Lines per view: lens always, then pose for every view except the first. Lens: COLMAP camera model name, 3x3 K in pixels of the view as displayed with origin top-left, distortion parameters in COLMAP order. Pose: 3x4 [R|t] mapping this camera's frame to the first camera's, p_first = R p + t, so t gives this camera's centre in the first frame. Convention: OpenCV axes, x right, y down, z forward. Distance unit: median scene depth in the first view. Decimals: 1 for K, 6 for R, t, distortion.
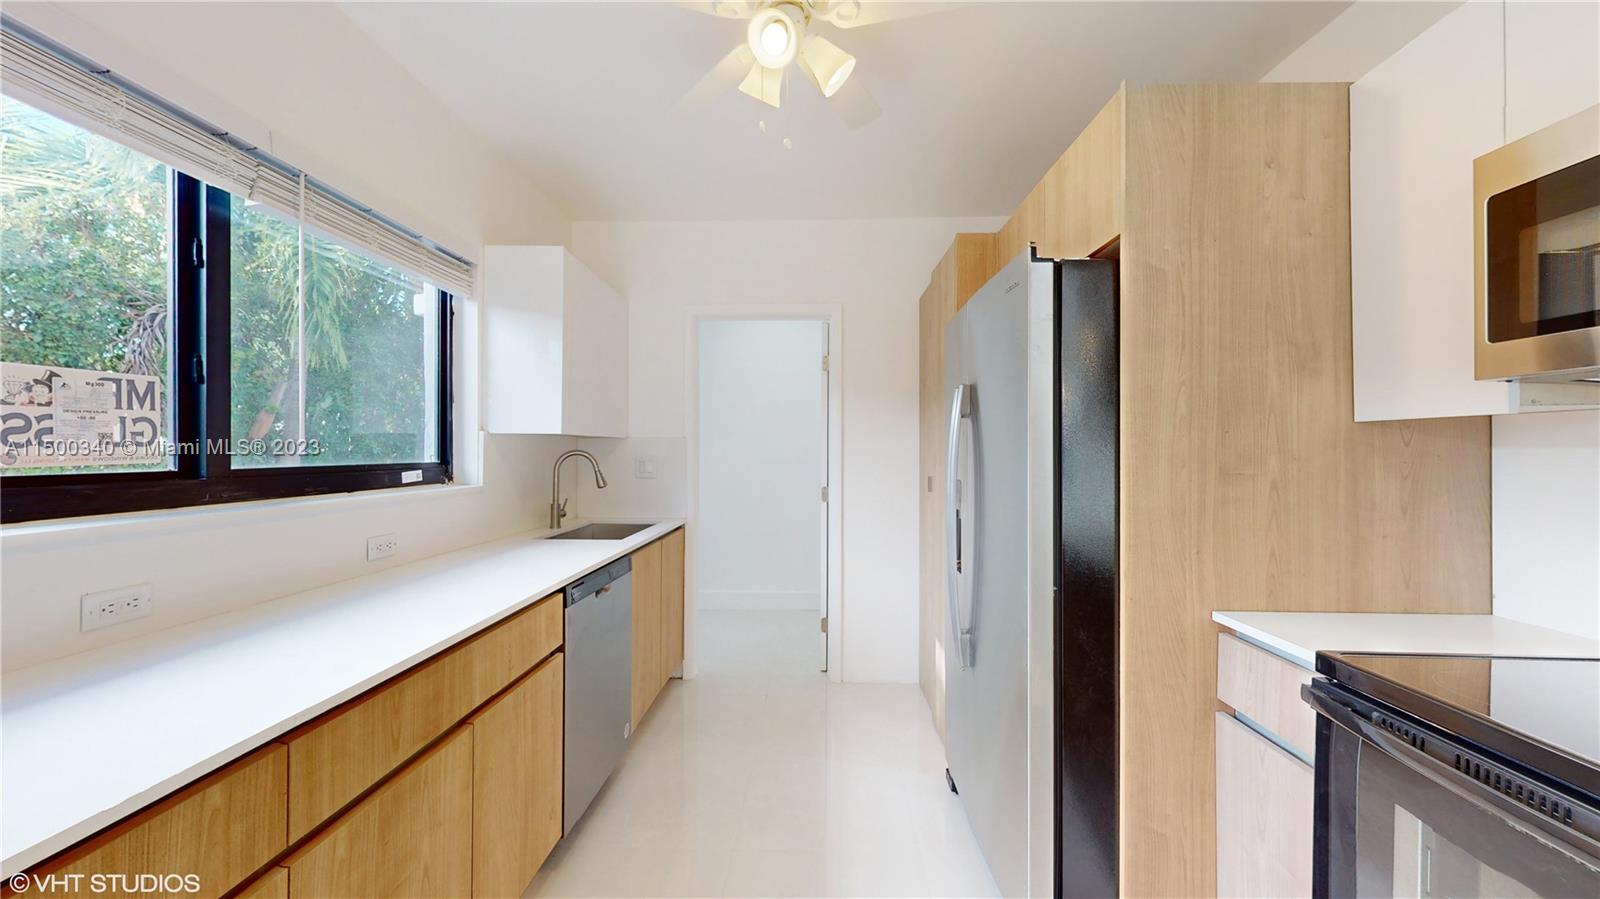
lens RADIAL K [[601.9, 0, 800.0], [0, 601.9, 449.5], [0, 0, 1]] dist [-0.000955, -0.000200]
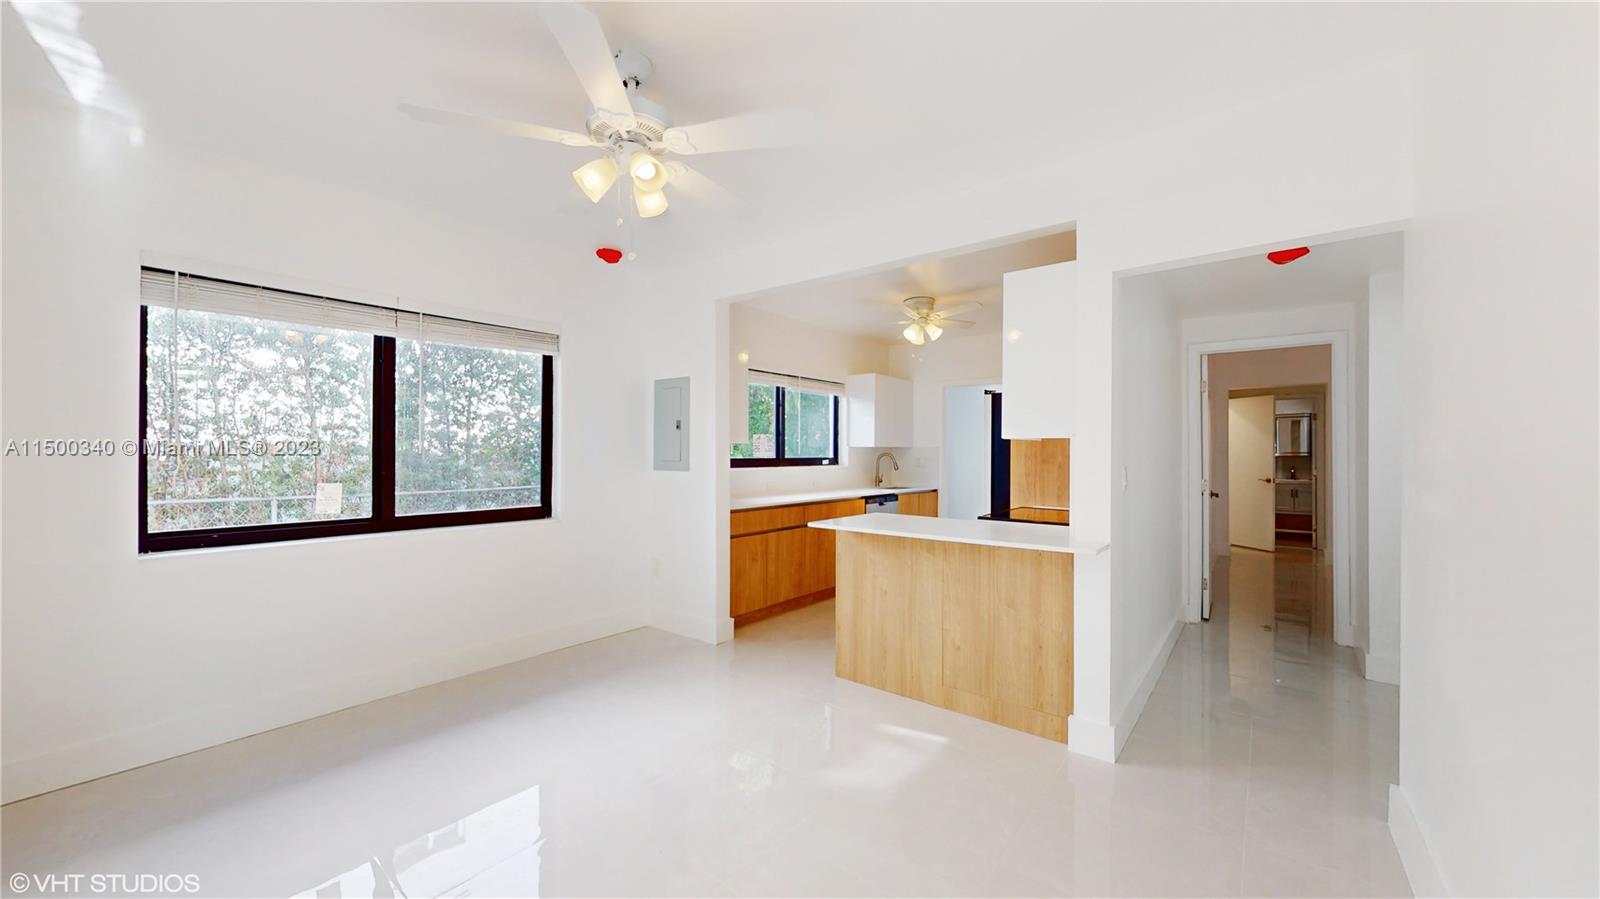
lens RADIAL K [[601.9, 0, 800.0], [0, 601.9, 449.5], [0, 0, 1]] dist [-0.000955, -0.000200]
pose [[0.812473, -0.002770, -0.582992, 0.854023], [0.002044, 0.999996, -0.001903, -0.010345], [0.582995, 0.000355, 0.812476, -1.288461]]
